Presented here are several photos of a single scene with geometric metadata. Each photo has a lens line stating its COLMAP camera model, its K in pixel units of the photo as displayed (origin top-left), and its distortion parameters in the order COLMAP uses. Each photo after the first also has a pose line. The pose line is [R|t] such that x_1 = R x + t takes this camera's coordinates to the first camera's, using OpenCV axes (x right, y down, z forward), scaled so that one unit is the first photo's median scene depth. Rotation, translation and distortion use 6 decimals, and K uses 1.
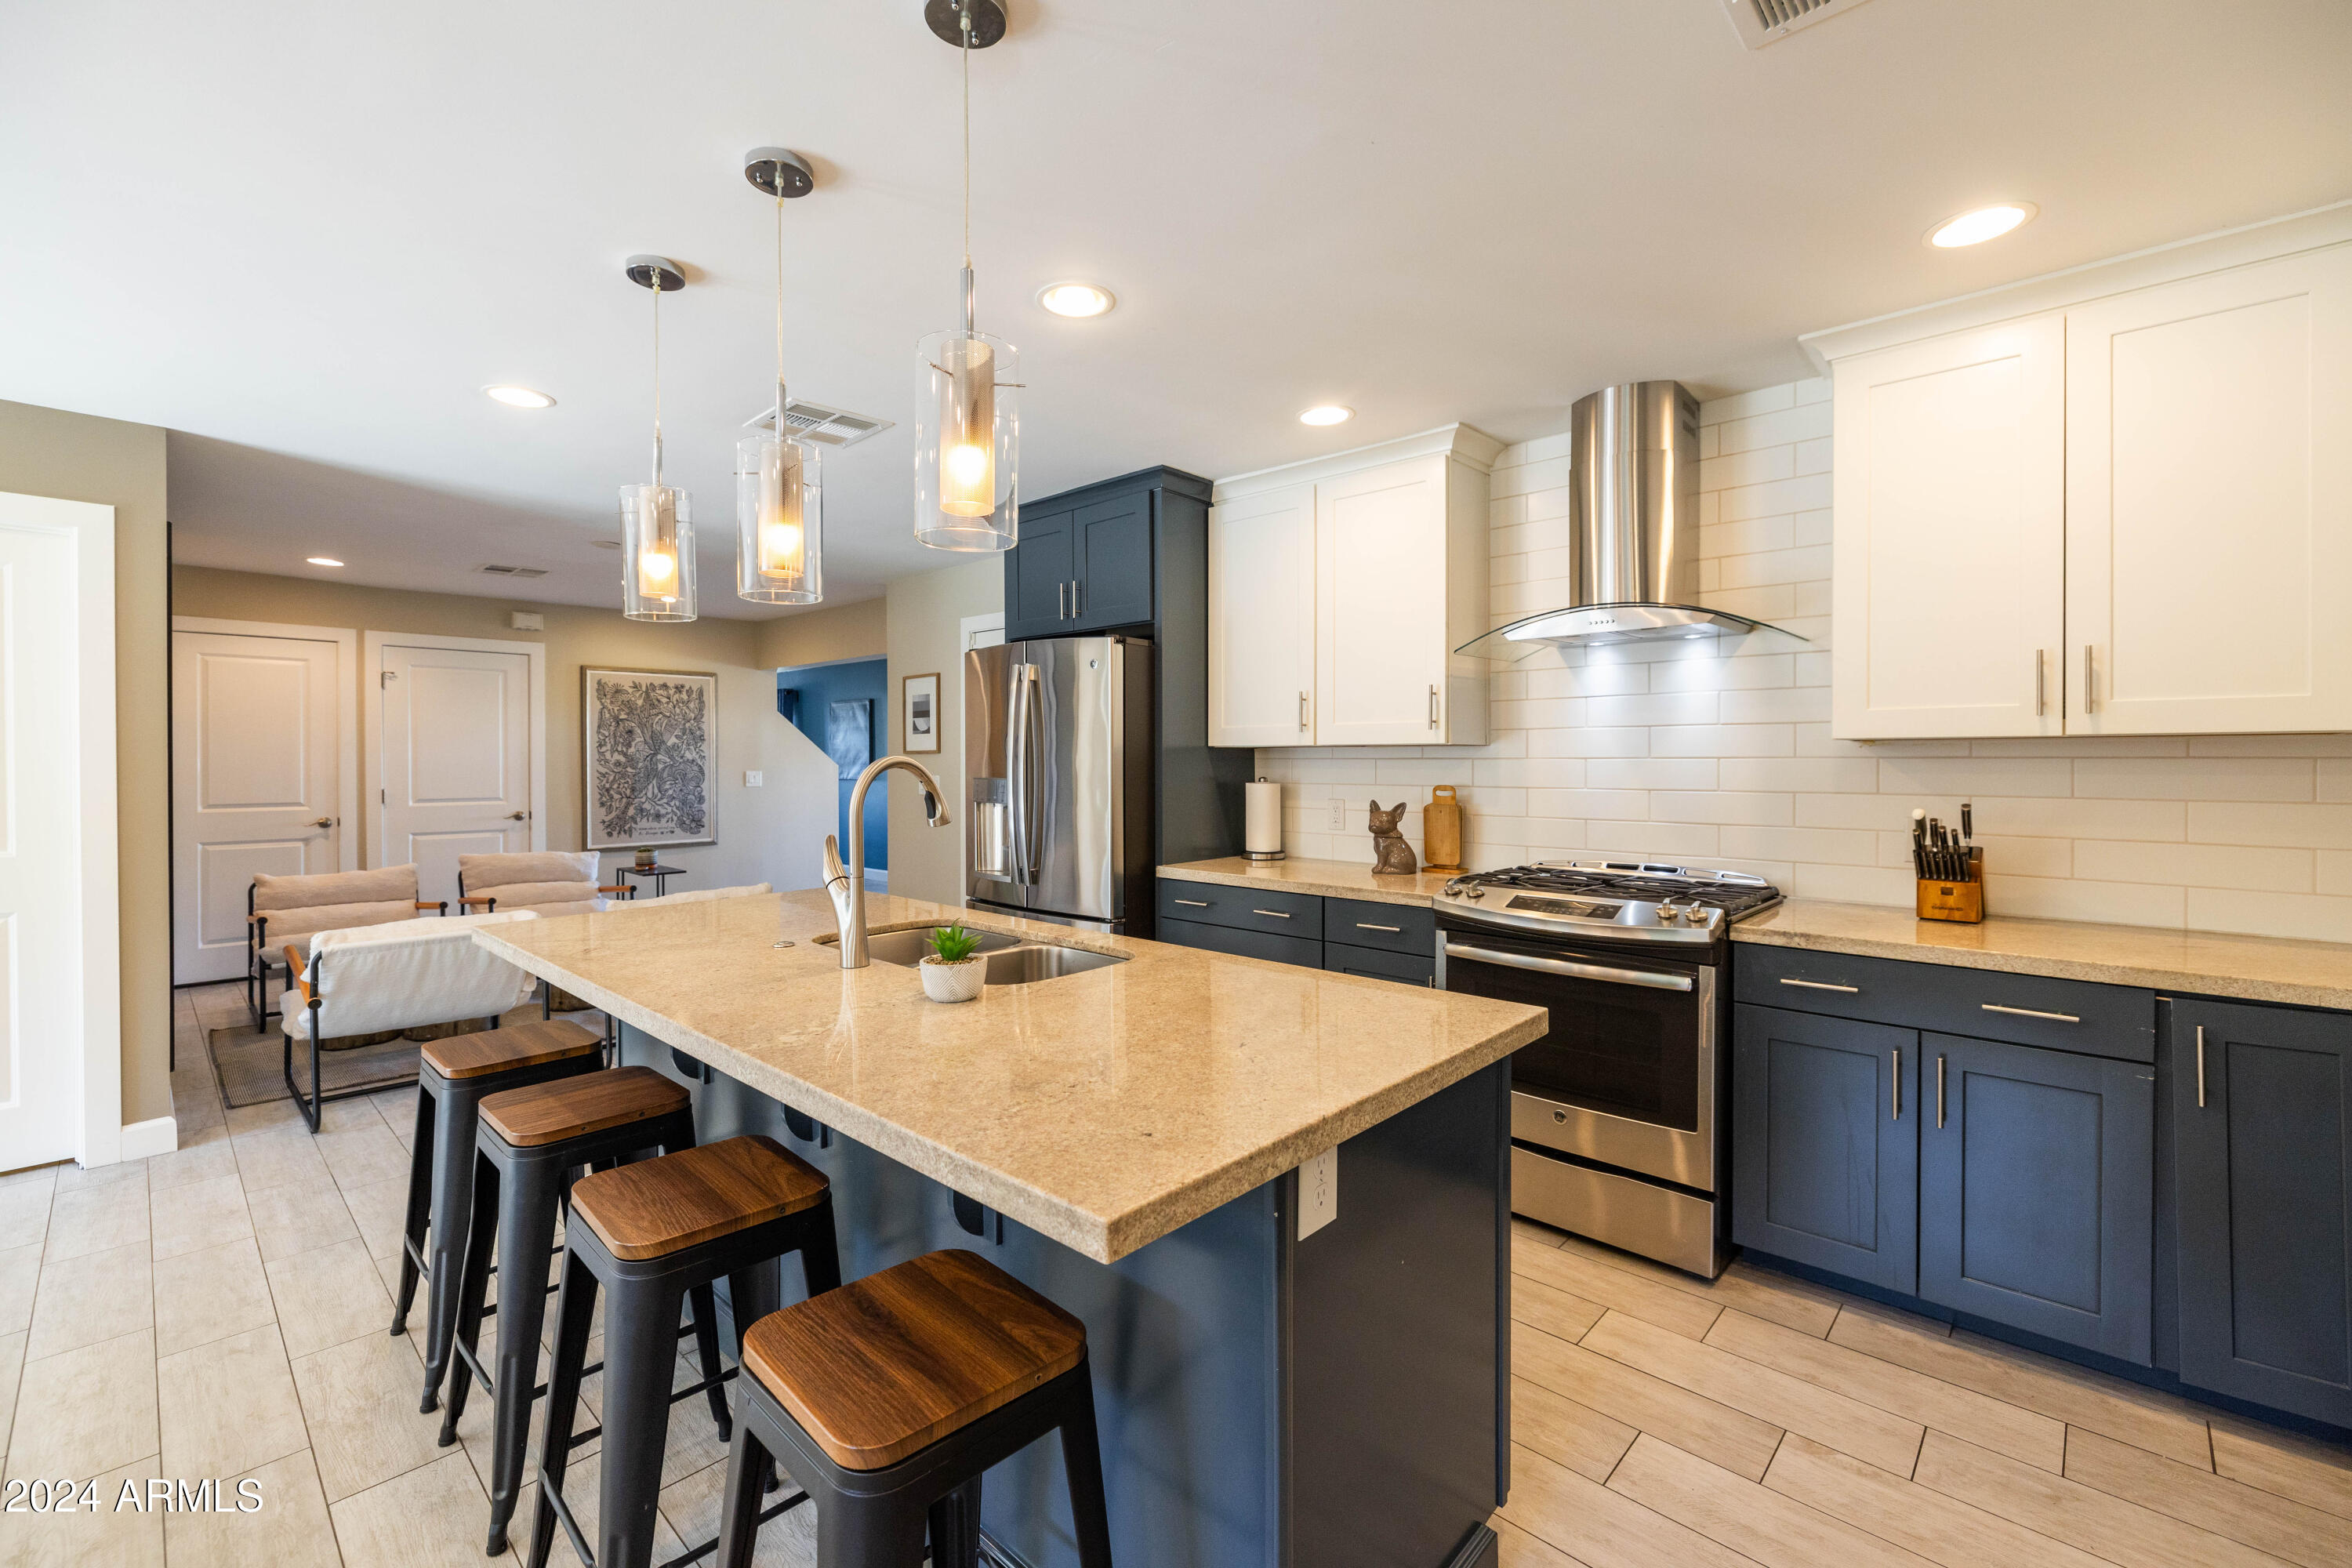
lens RADIAL K [[1000.8, 0, 1176.0], [0, 1000.8, 784.0], [0, 0, 1]] dist [-0.034697, -0.000102]
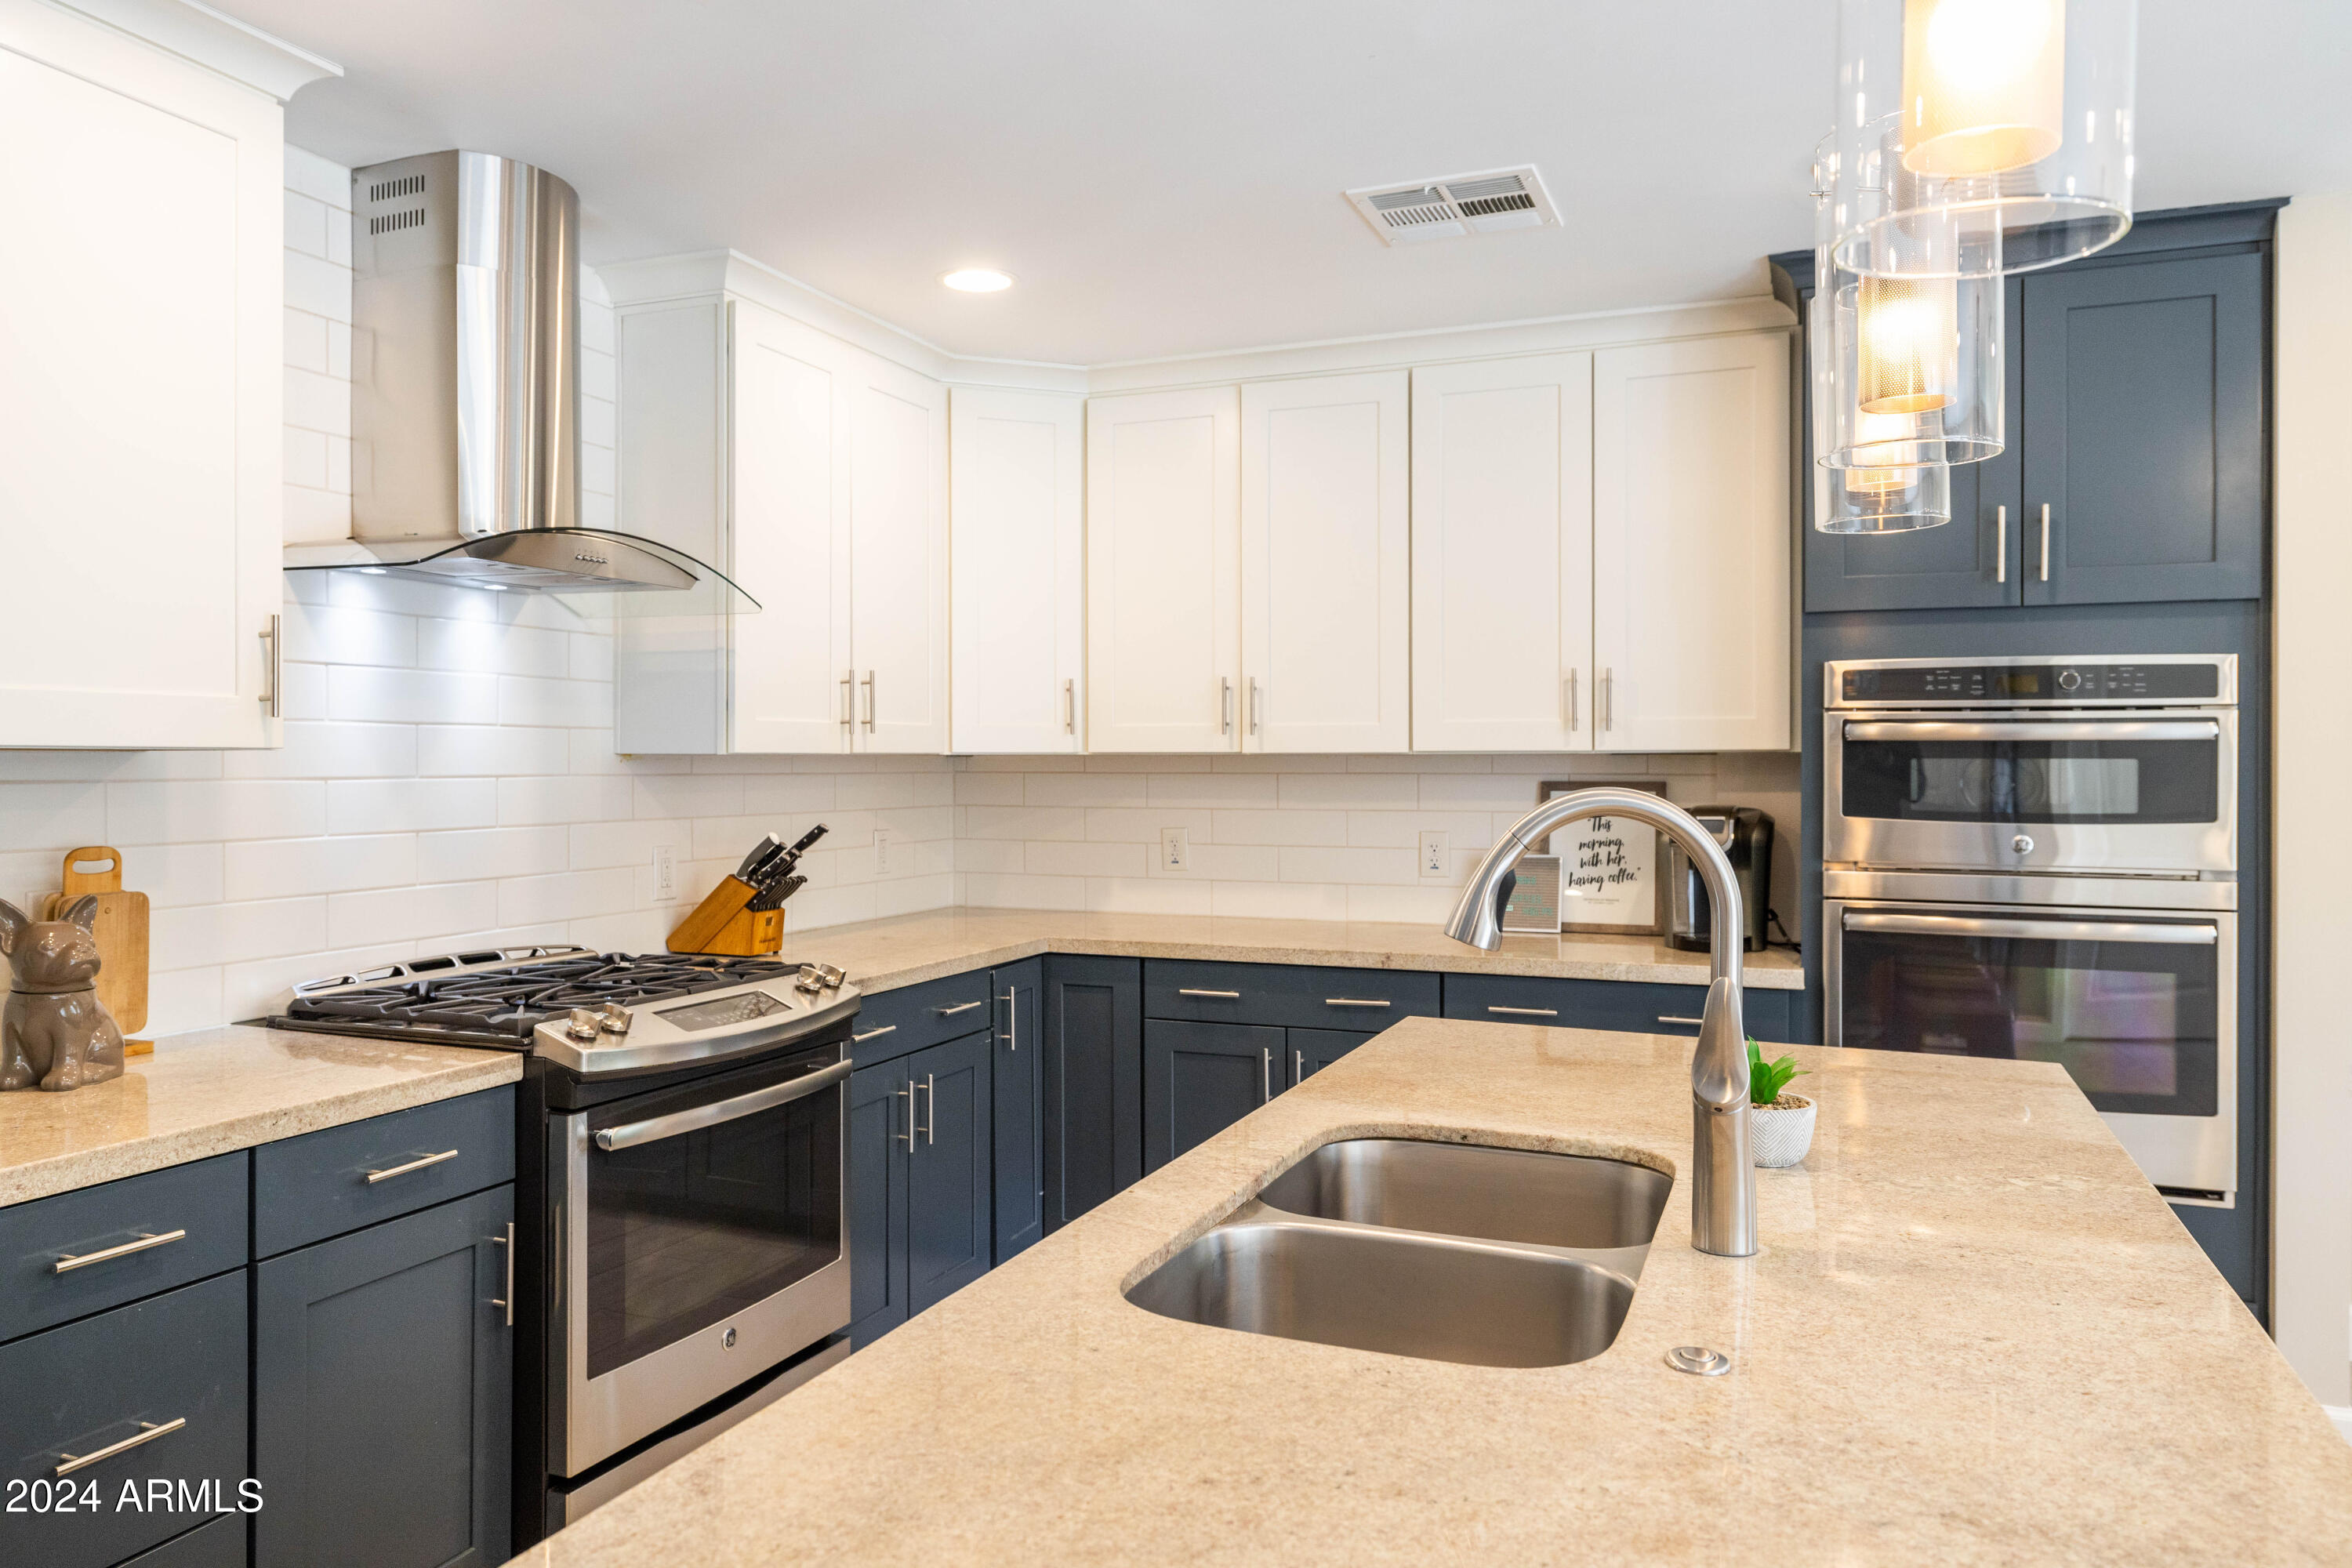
lens RADIAL K [[1549.3, 0, 1176.0], [0, 1549.3, 784.0], [0, 0, 1]] dist [-0.002914, -0.000402]
pose [[-0.343153, -0.005836, 0.939262, -0.687543], [0.032825, 0.999295, 0.018201, -0.030850], [-0.938706, 0.037077, -0.342719, 1.139269]]
